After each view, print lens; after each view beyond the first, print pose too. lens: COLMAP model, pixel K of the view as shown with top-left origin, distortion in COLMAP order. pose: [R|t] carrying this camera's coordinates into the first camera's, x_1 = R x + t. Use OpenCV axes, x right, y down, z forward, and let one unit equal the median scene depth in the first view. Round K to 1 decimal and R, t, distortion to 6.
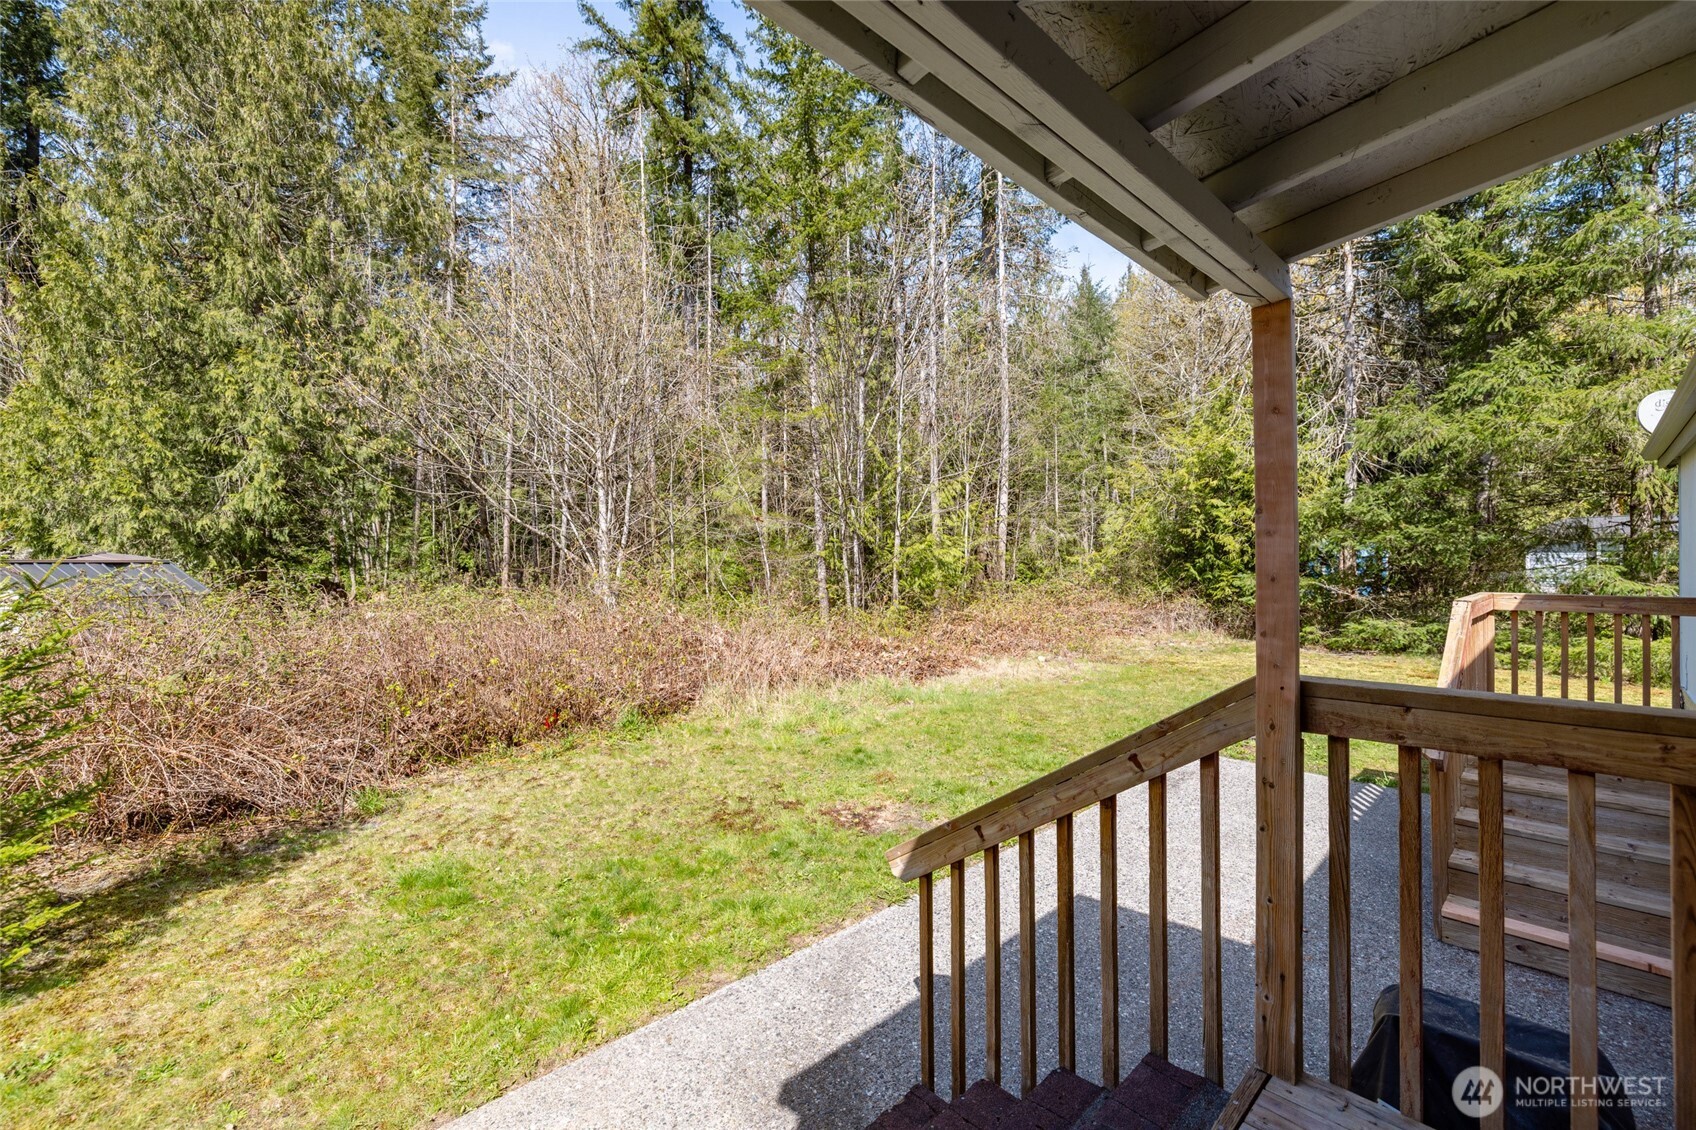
lens RADIAL K [[730.9, 0, 838.9], [0, 730.9, 553.0], [0, 0, 1]] dist [-0.000613, -0.000583]
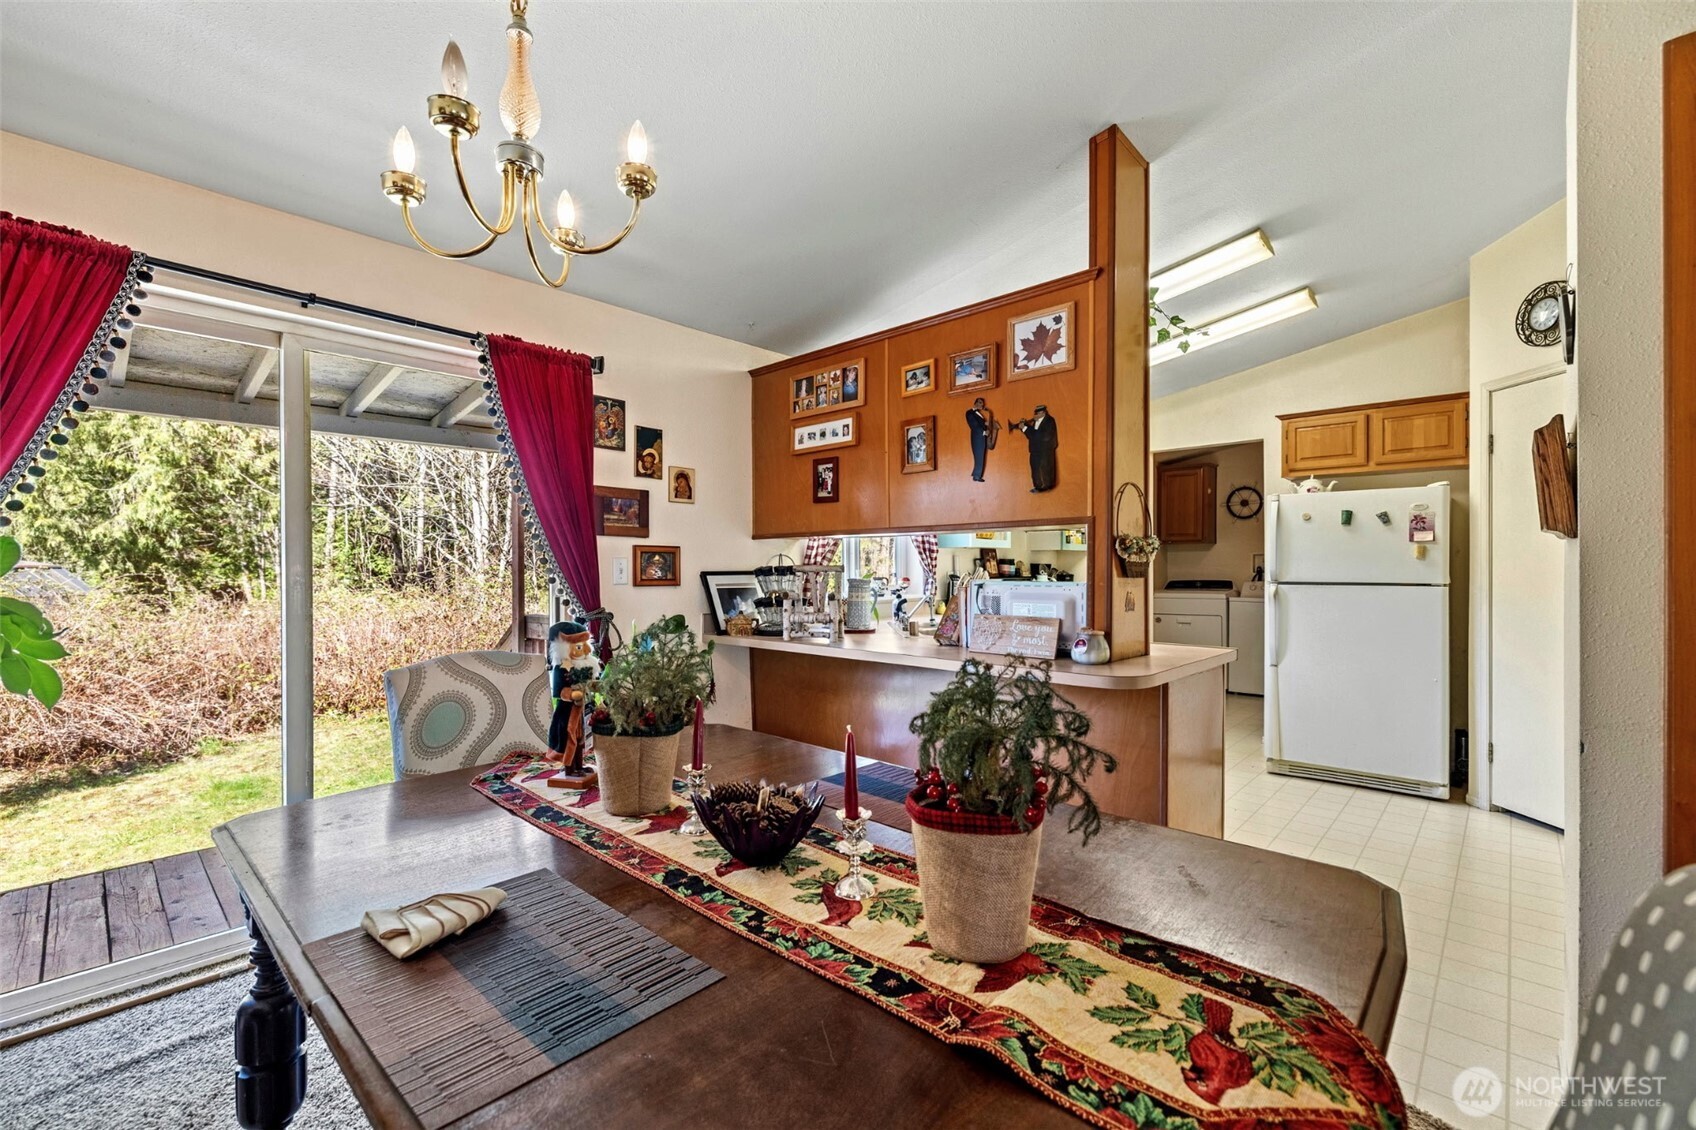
lens RADIAL K [[730.9, 0, 838.9], [0, 730.9, 553.0], [0, 0, 1]] dist [-0.000613, -0.000583]
pose [[0.997980, -0.003518, 0.063429, 0.171715], [0.003652, 0.999991, -0.001993, -0.002390], [-0.063421, 0.002221, 0.997984, -0.164960]]
